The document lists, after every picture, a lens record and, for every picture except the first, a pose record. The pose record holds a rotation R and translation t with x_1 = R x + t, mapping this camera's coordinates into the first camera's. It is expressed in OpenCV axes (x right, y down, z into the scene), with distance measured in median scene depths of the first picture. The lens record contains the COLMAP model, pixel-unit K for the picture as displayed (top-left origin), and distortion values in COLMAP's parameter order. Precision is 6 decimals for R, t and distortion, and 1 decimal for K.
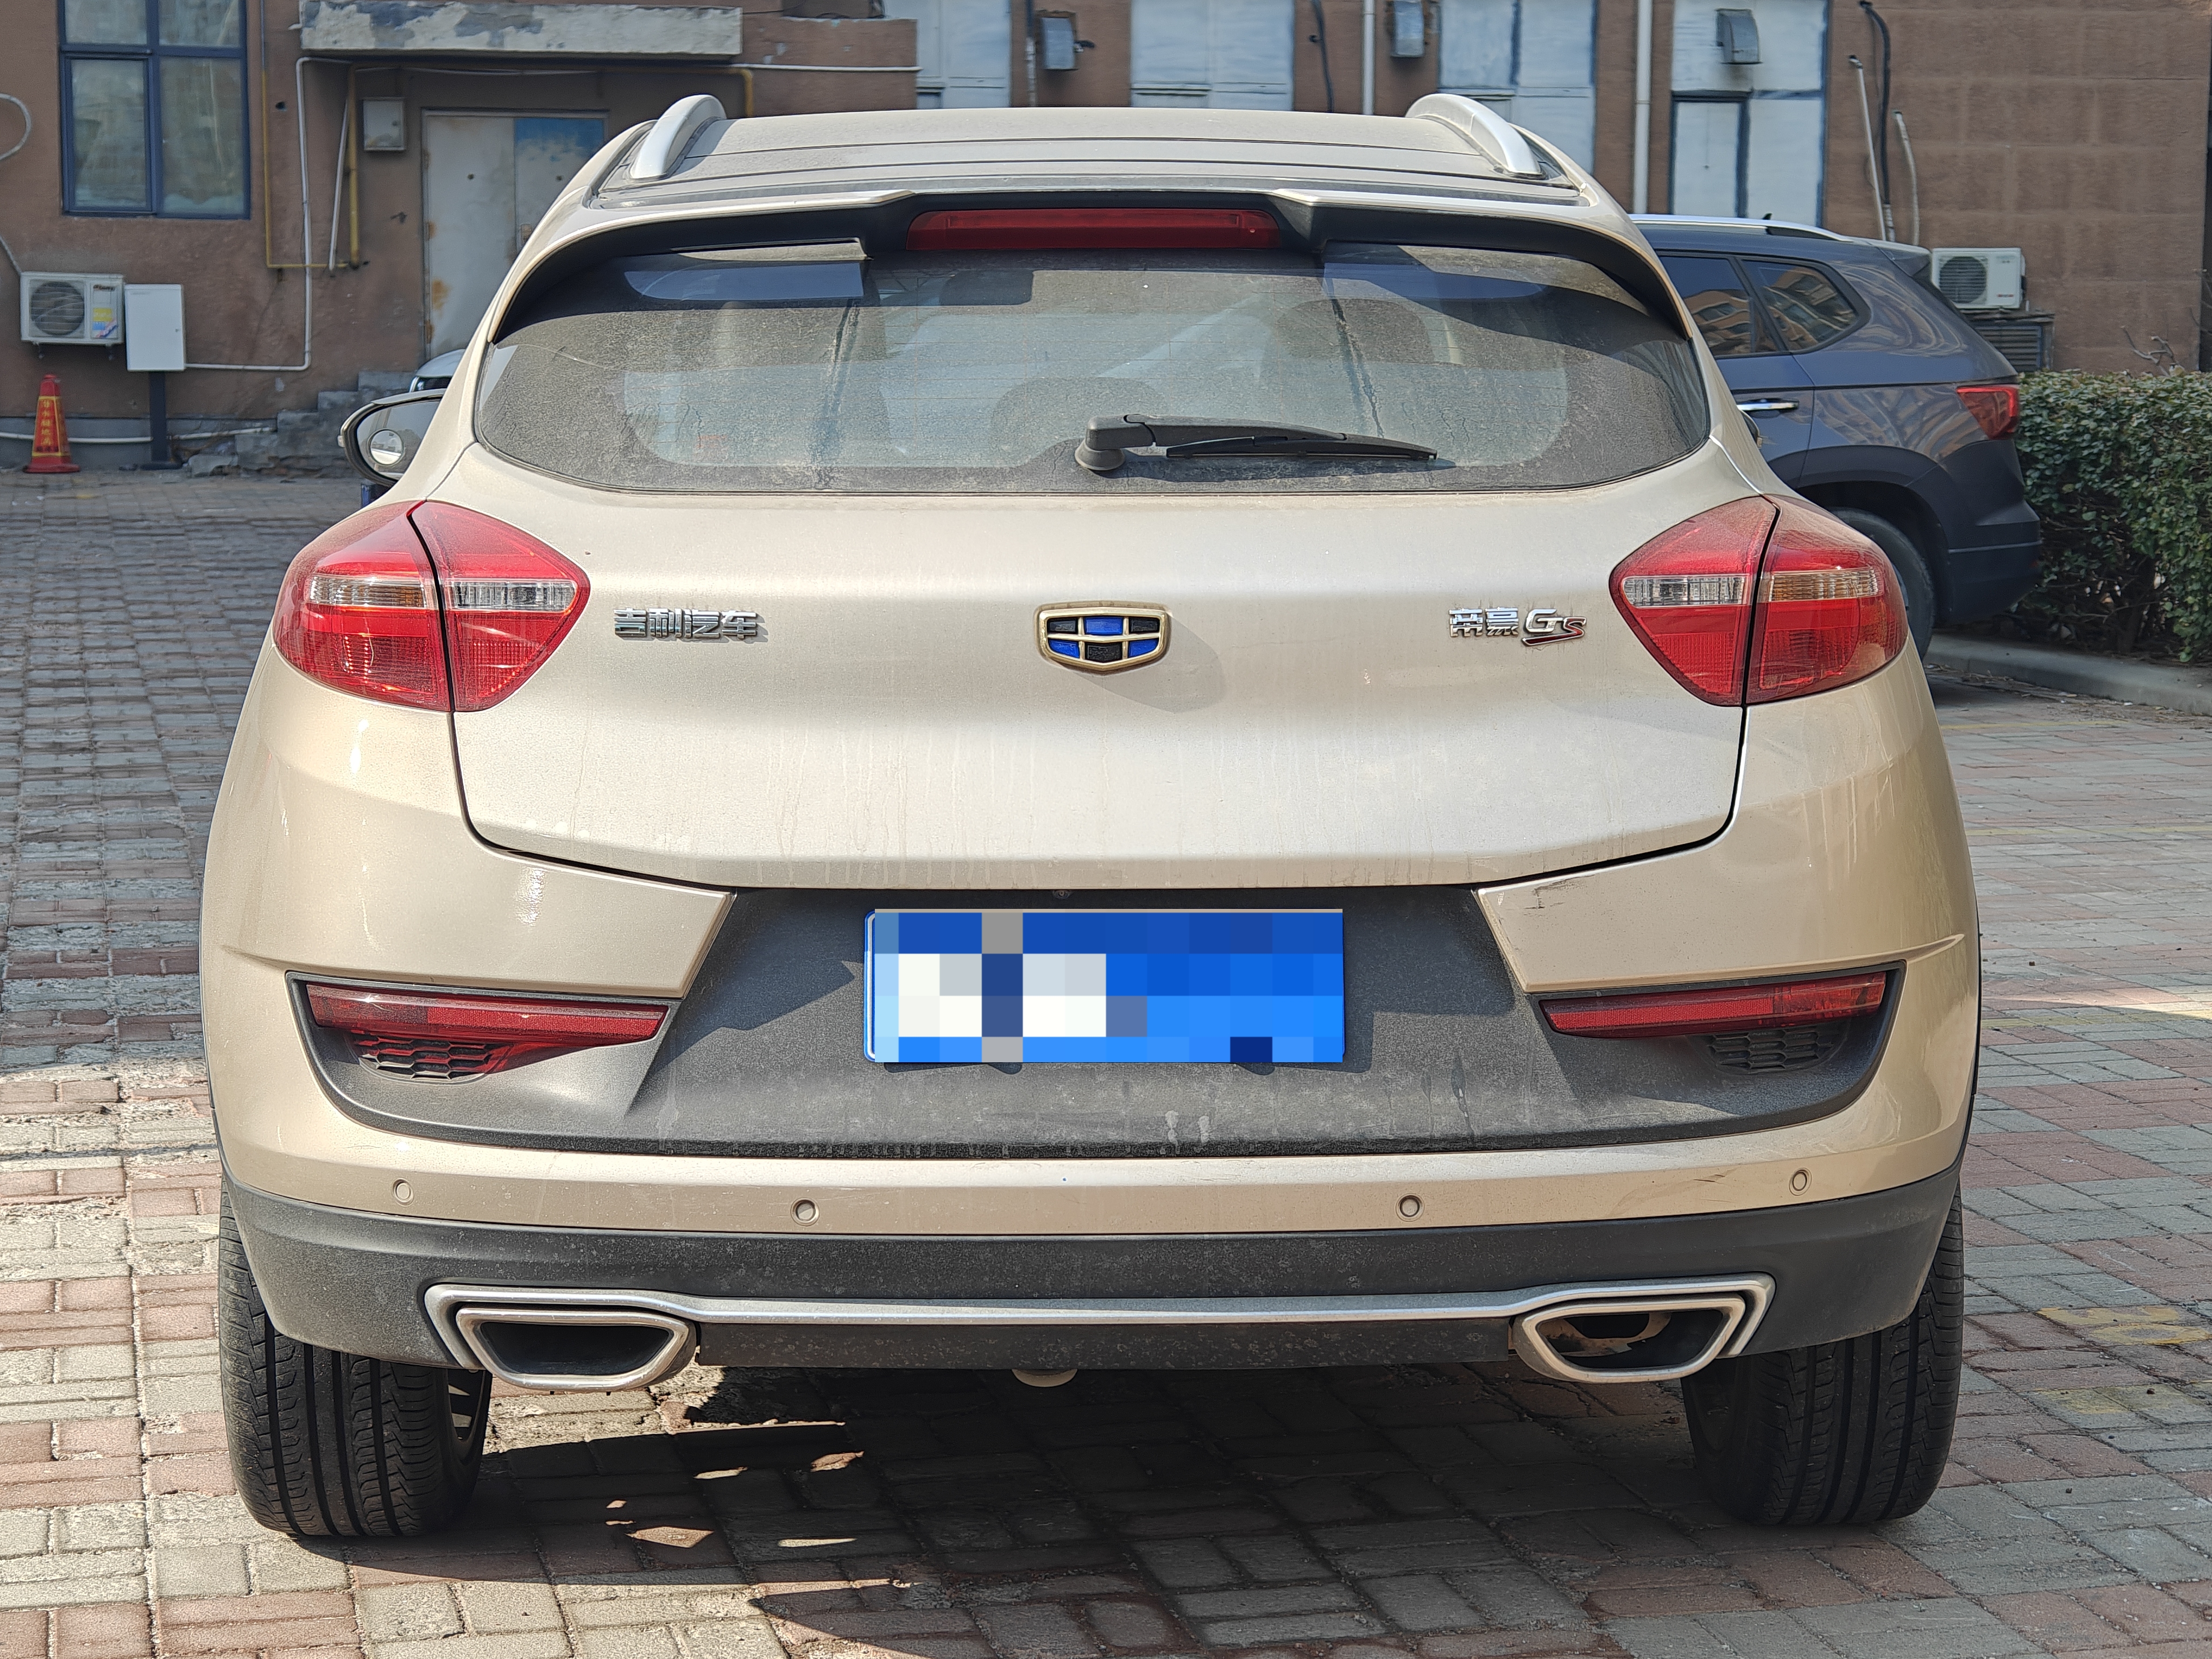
lens RADIAL K [[4555.3, 0, 1106.0], [0, 4555.3, 829.5], [0, 0, 1]] dist [0.100289, 0.120199]
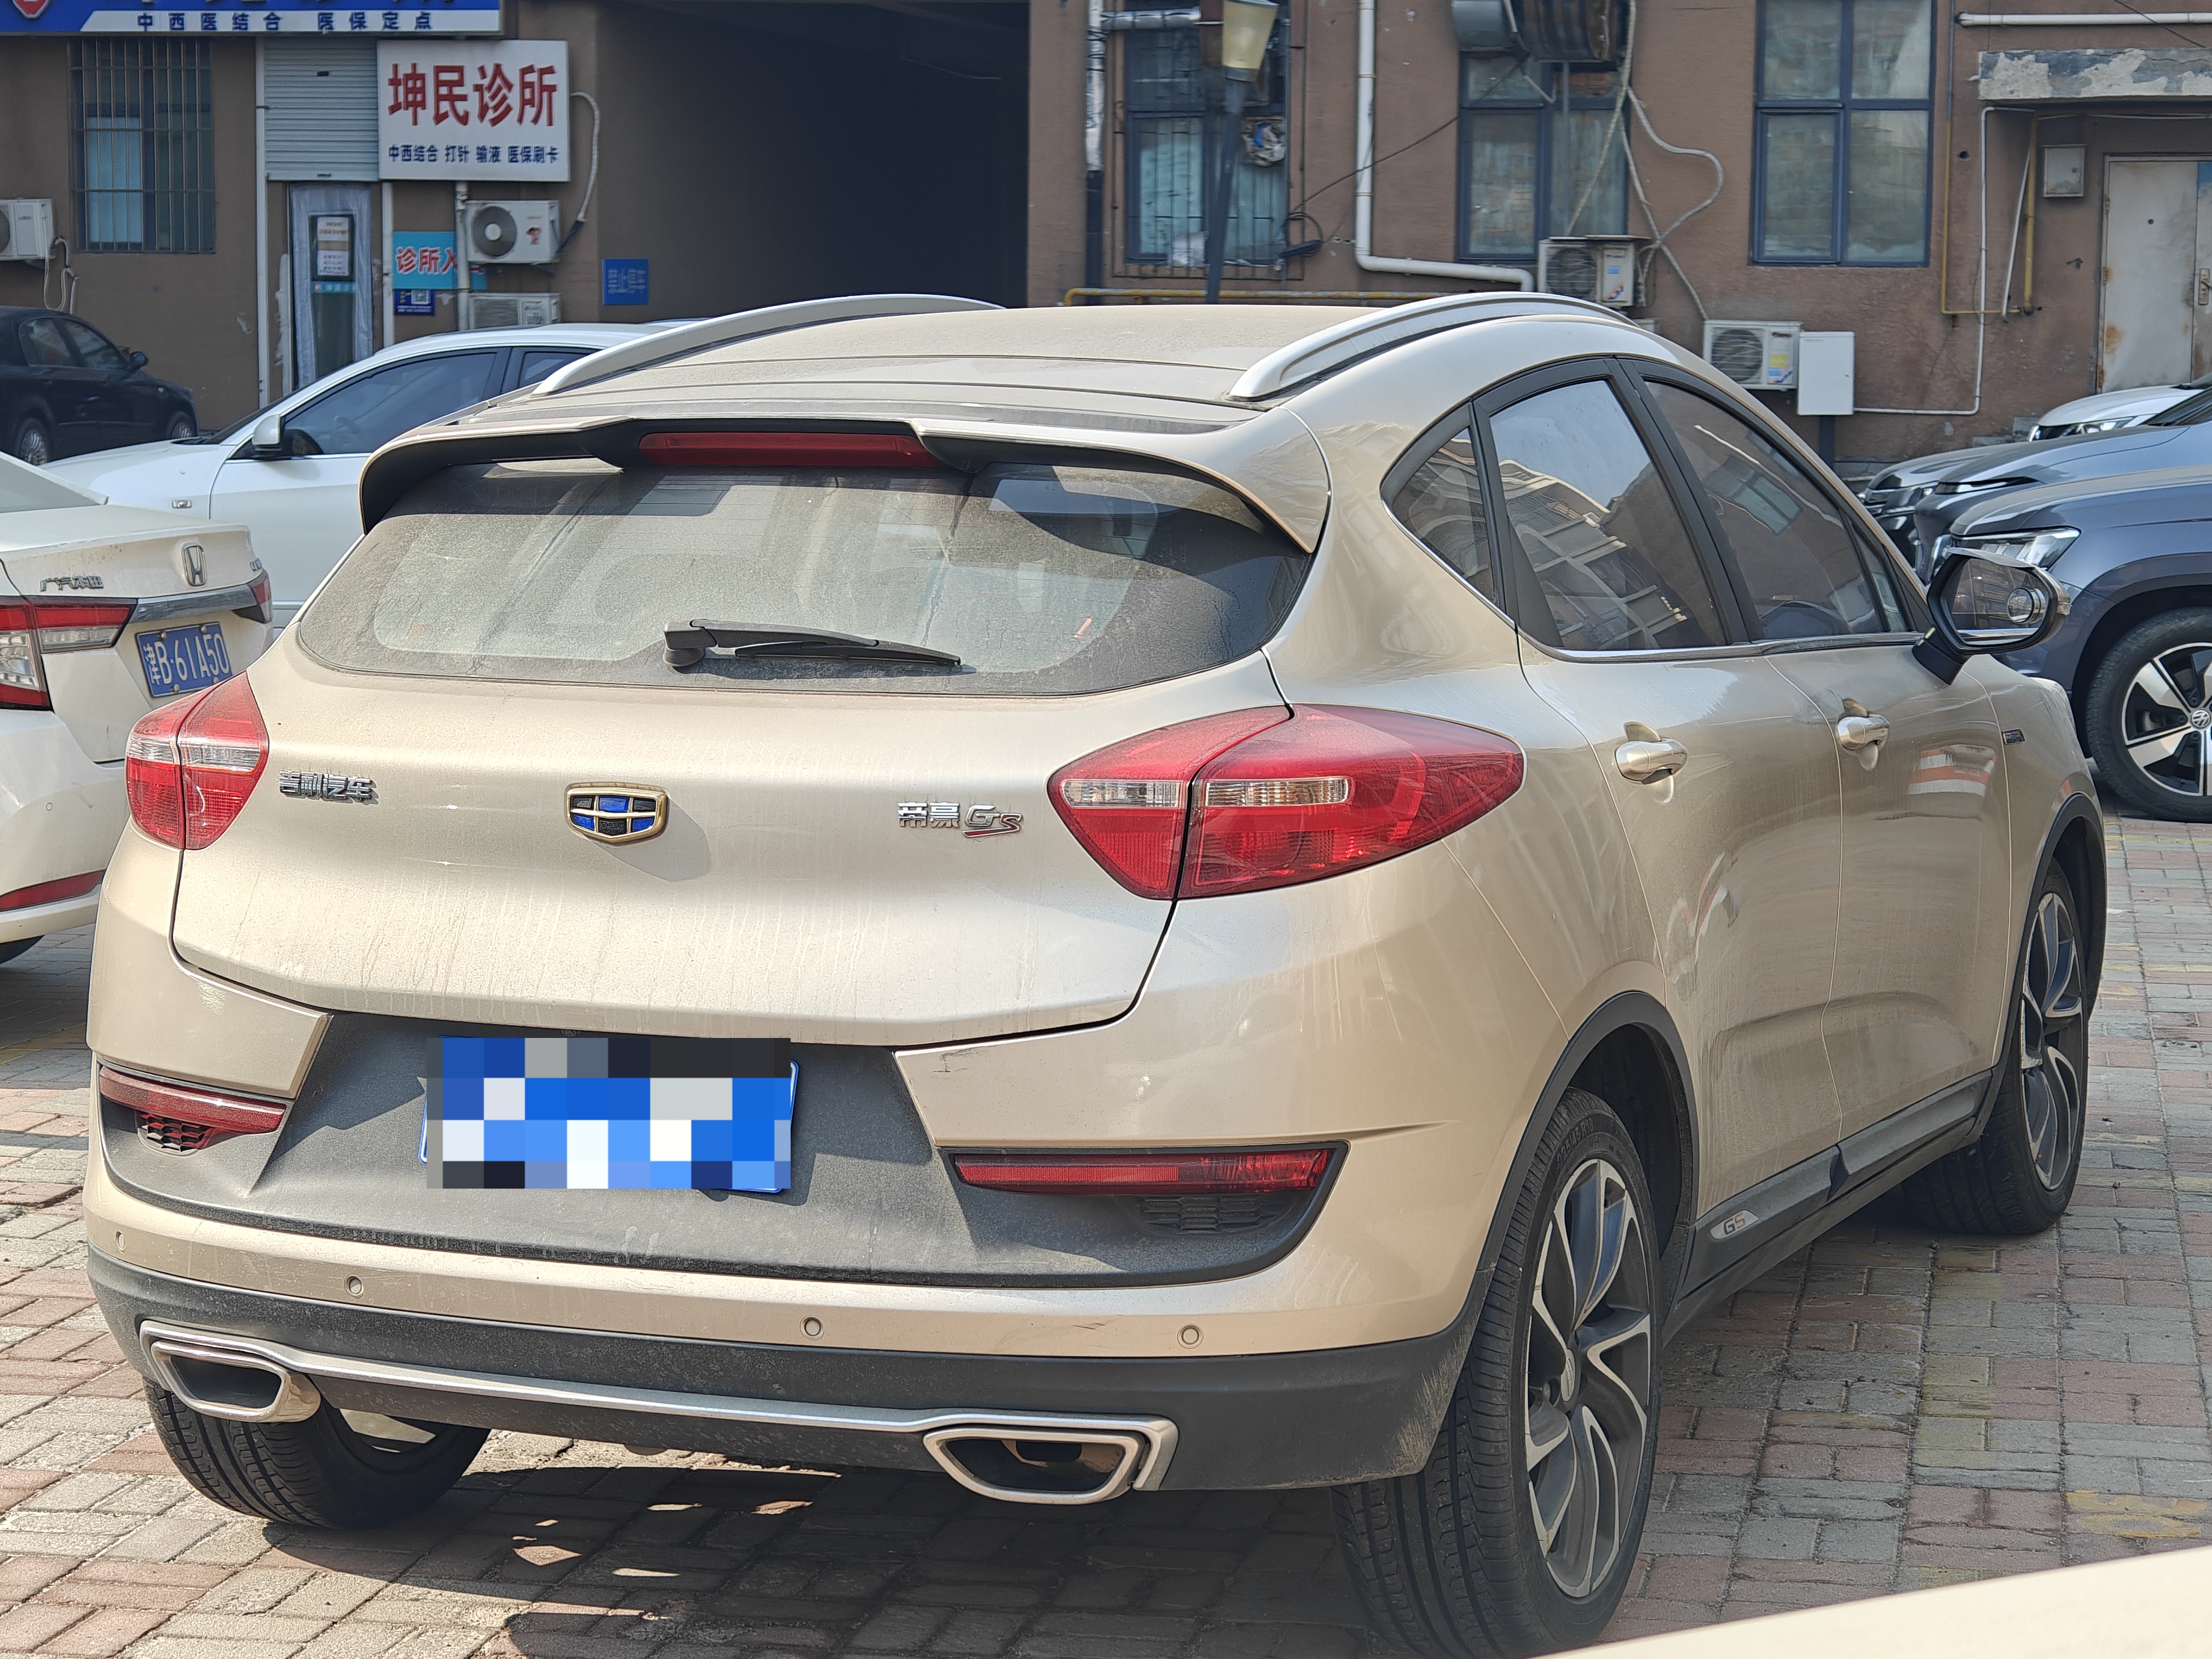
lens RADIAL K [[4547.9, 0, 1102.6], [0, 4547.9, 797.7], [0, 0, 1]] dist [0.095855, -0.087646]
pose [[0.914206, 0.043914, -0.402863, 0.554463], [-0.048441, 0.998826, -0.001048, -0.048776], [0.402344, 0.020473, 0.915260, -0.011823]]
